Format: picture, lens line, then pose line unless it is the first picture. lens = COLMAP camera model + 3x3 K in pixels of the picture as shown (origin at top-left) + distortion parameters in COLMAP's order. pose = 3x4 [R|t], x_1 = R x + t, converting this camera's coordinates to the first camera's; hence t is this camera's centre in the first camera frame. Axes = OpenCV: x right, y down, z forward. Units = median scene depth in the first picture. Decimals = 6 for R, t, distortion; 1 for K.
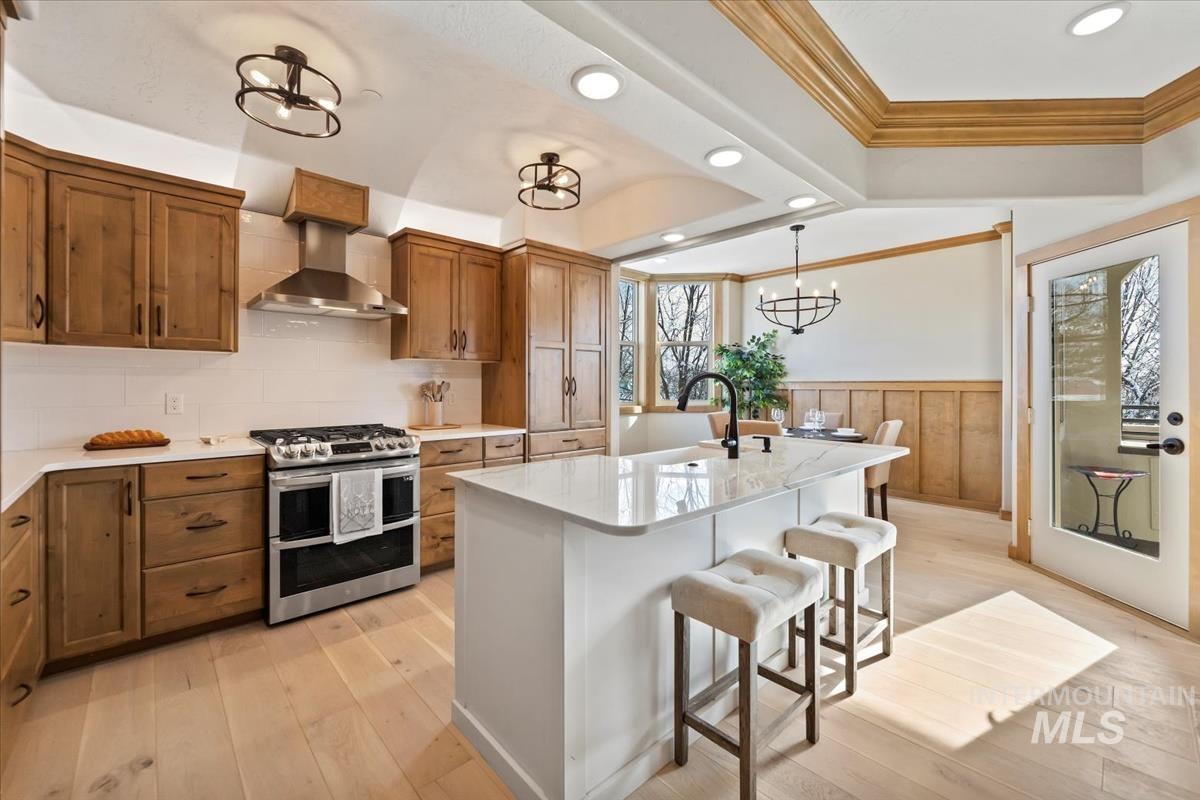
lens RADIAL K [[486.9, 0, 601.7], [0, 486.9, 384.9], [0, 0, 1]] dist [-0.002349, -0.000044]
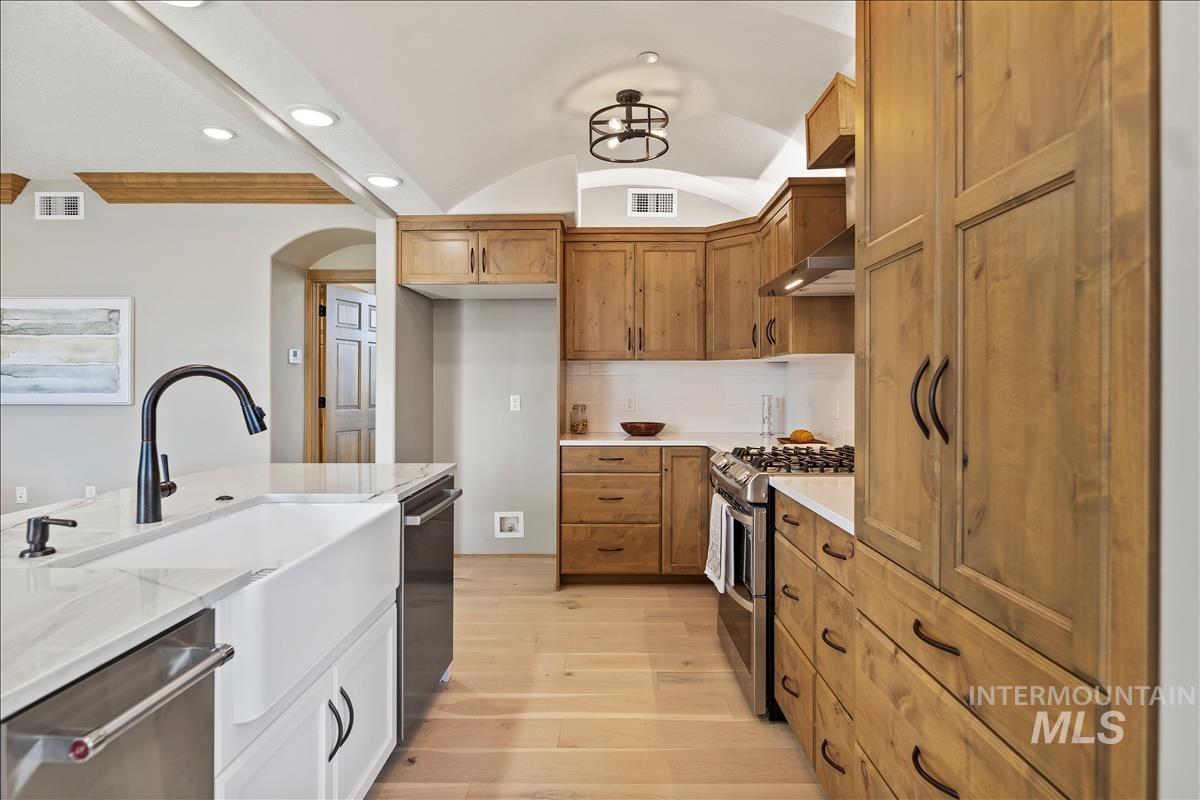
lens RADIAL K [[633.6, 0, 602.8], [0, 633.6, 386.0], [0, 0, 1]] dist [0.000422, -0.000433]
pose [[-0.689792, -0.003331, -0.724000, 0.345915], [-0.003587, 0.999993, -0.001184, -0.002465], [0.723999, 0.001781, -0.689799, 1.471485]]
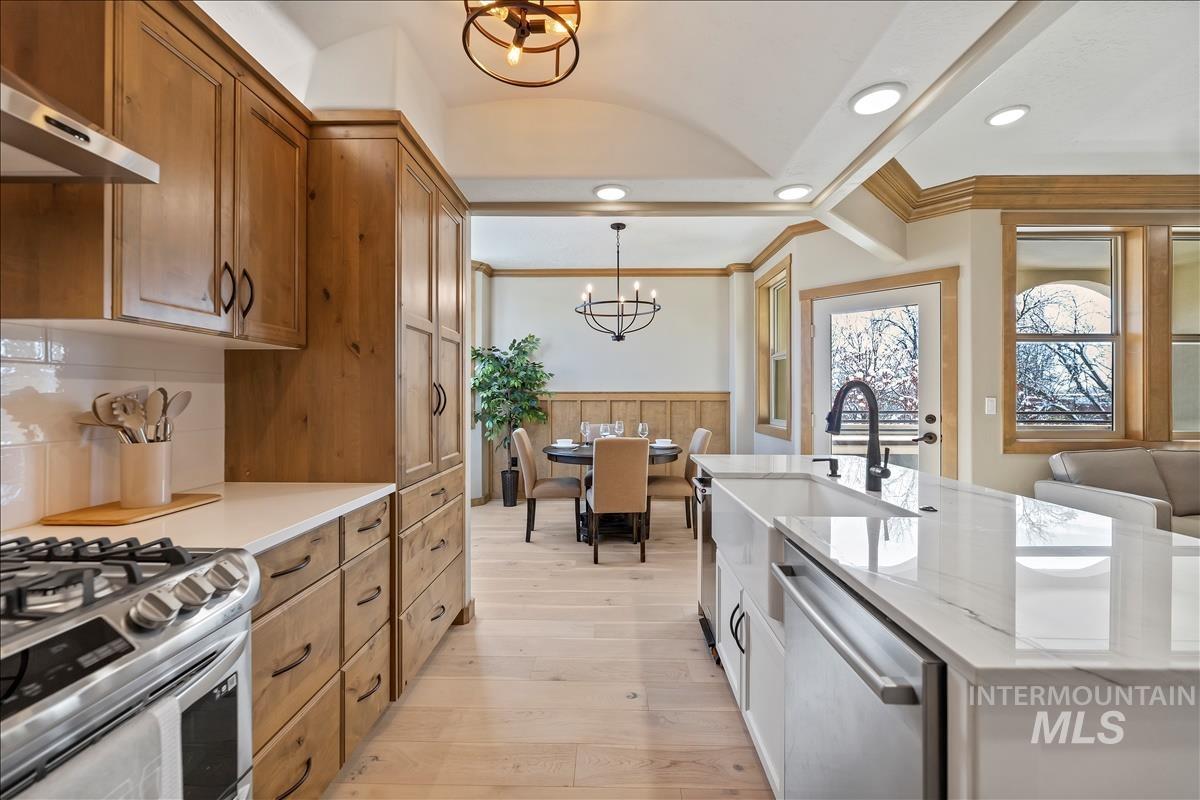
lens RADIAL K [[488.5, 0, 604.8], [0, 488.5, 395.8], [0, 0, 1]] dist [-0.002873, -0.000187]
pose [[0.692255, -0.001678, 0.721651, -0.468932], [0.000769, 0.999998, 0.001588, -0.002329], [-0.721653, -0.000544, 0.692255, 0.608927]]
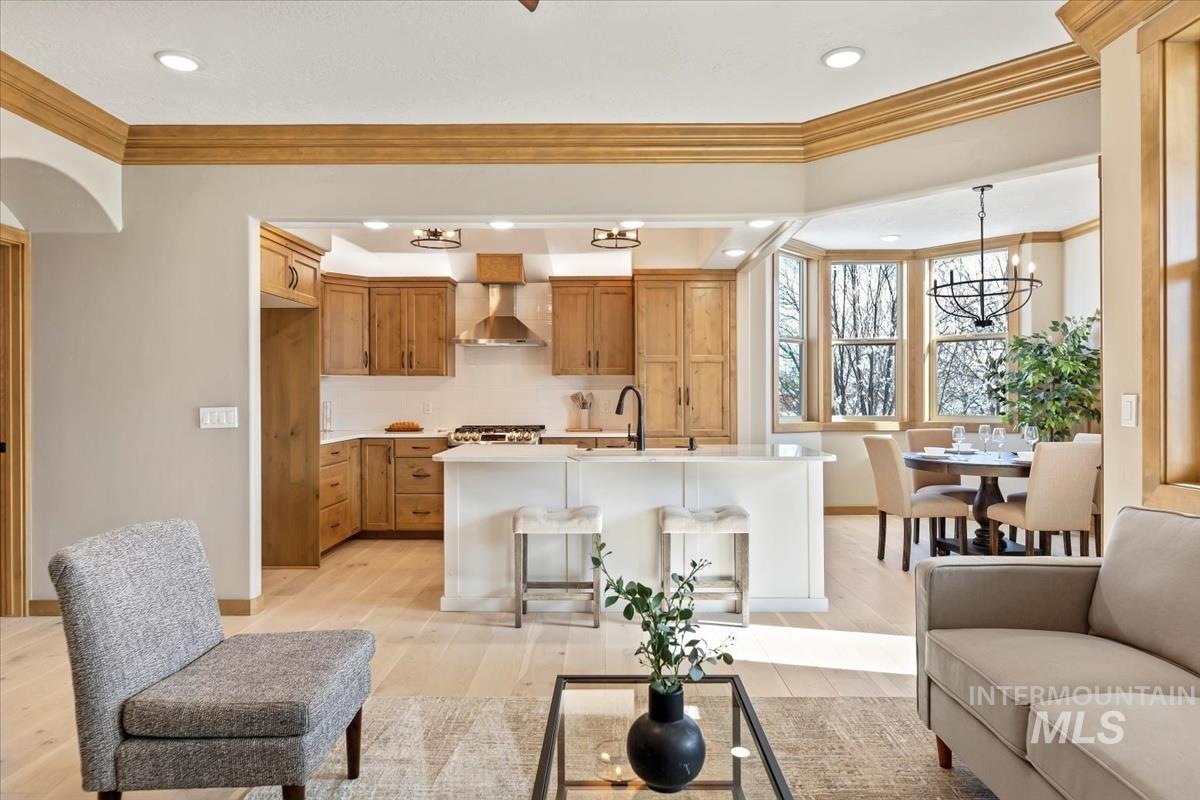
lens RADIAL K [[727.1, 0, 603.2], [0, 727.1, 395.6], [0, 0, 1]] dist [-0.002242, -0.000037]
pose [[0.729313, -0.004185, -0.684167, 1.216392], [0.004018, 0.999990, -0.001833, 0.004834], [0.684168, -0.001413, 0.729323, -0.391809]]
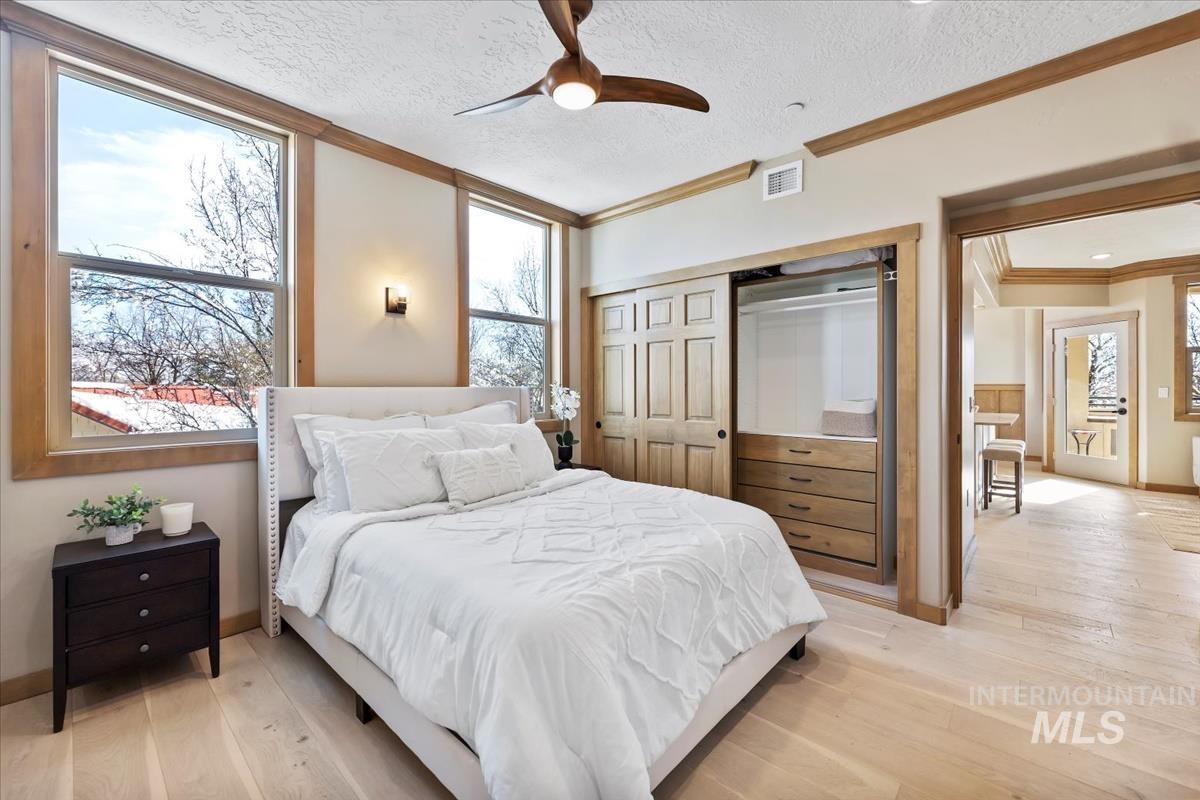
lens RADIAL K [[487.4, 0, 606.4], [0, 487.4, 387.5], [0, 0, 1]] dist [0.008433, -0.000041]
pose [[0.995679, -0.004881, 0.092735, -1.451290], [0.004944, 0.999988, -0.000445, -0.006157], [-0.092732, 0.000902, 0.995691, -1.086368]]
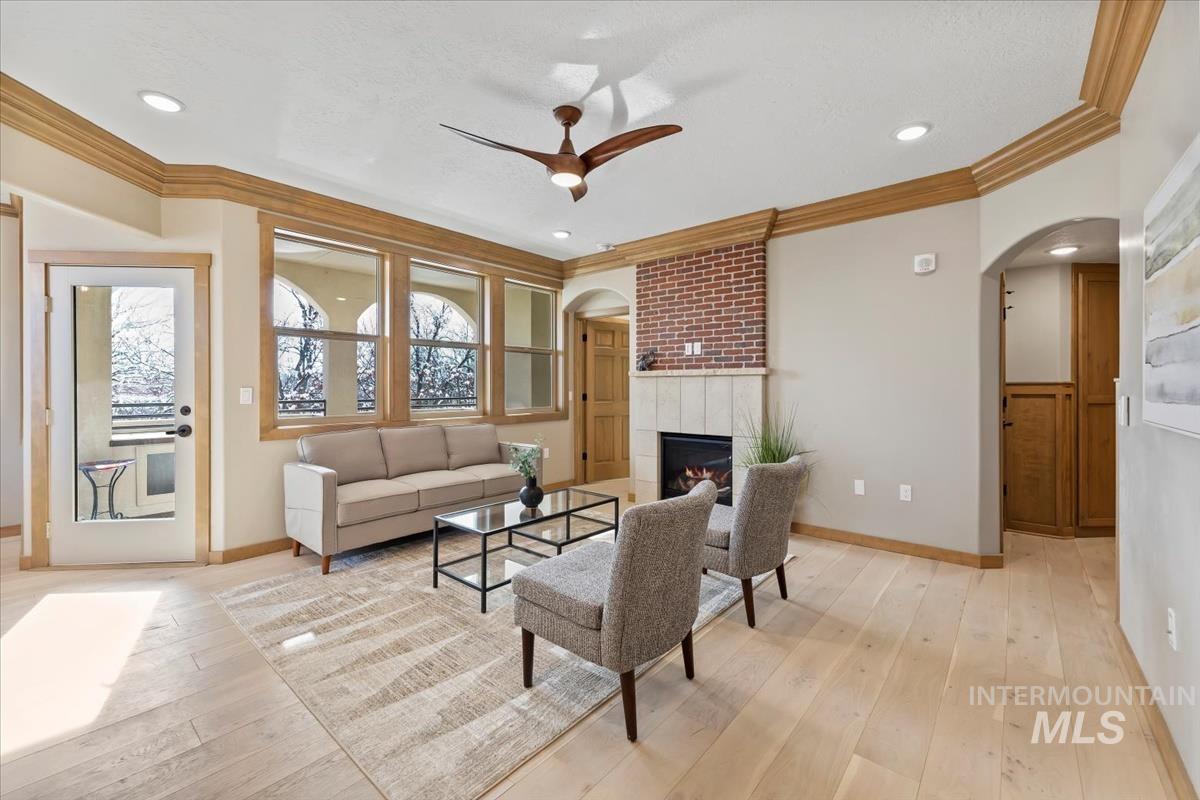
lens RADIAL K [[489.3, 0, 602.9], [0, 489.3, 387.4], [0, 0, 1]] dist [-0.001856, -0.000350]
pose [[-0.116861, -0.004215, 0.993139, -0.281912], [0.000763, 0.999990, 0.004334, -0.000757], [-0.993148, 0.001264, -0.116856, -0.005830]]
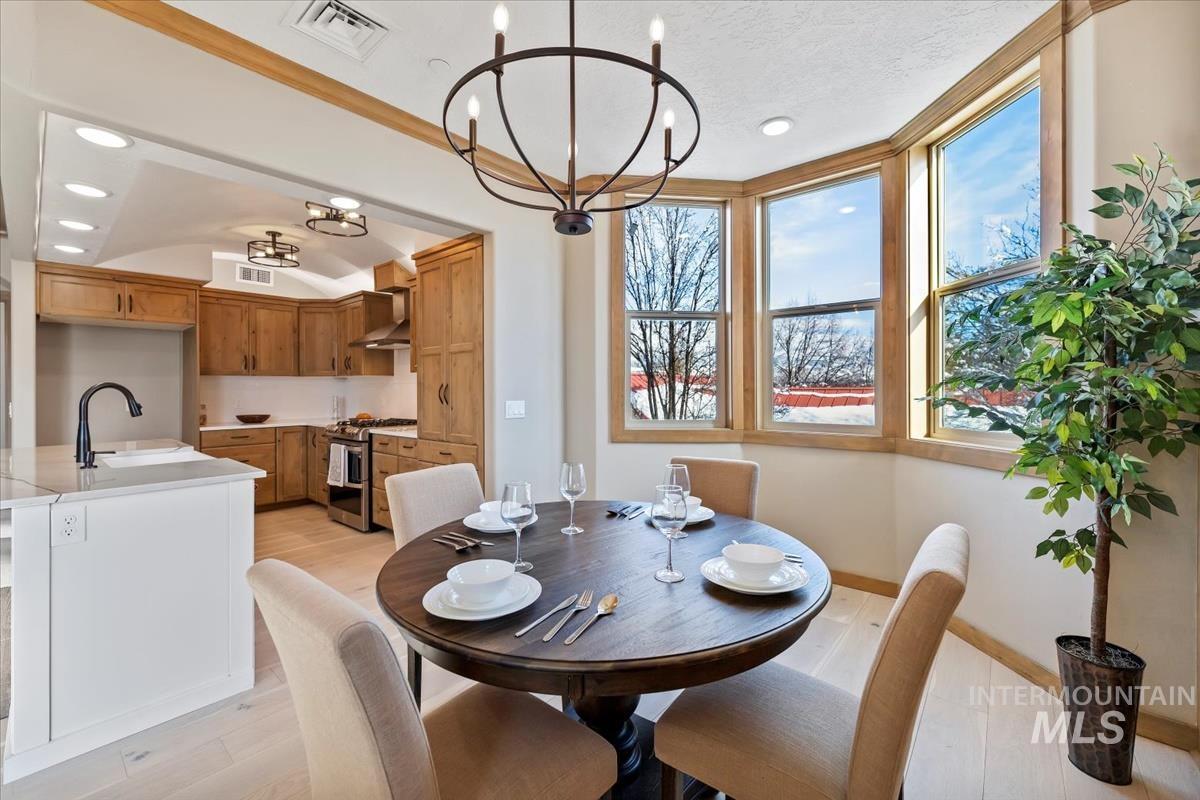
lens RADIAL K [[483.8, 0, 602.7], [0, 483.8, 389.3], [0, 0, 1]] dist [-0.000247, -0.000209]
pose [[0.118417, -0.003042, -0.992959, 1.167378], [0.004915, 0.999985, -0.002478, -0.002575], [0.992952, -0.004587, 0.118431, 1.598676]]
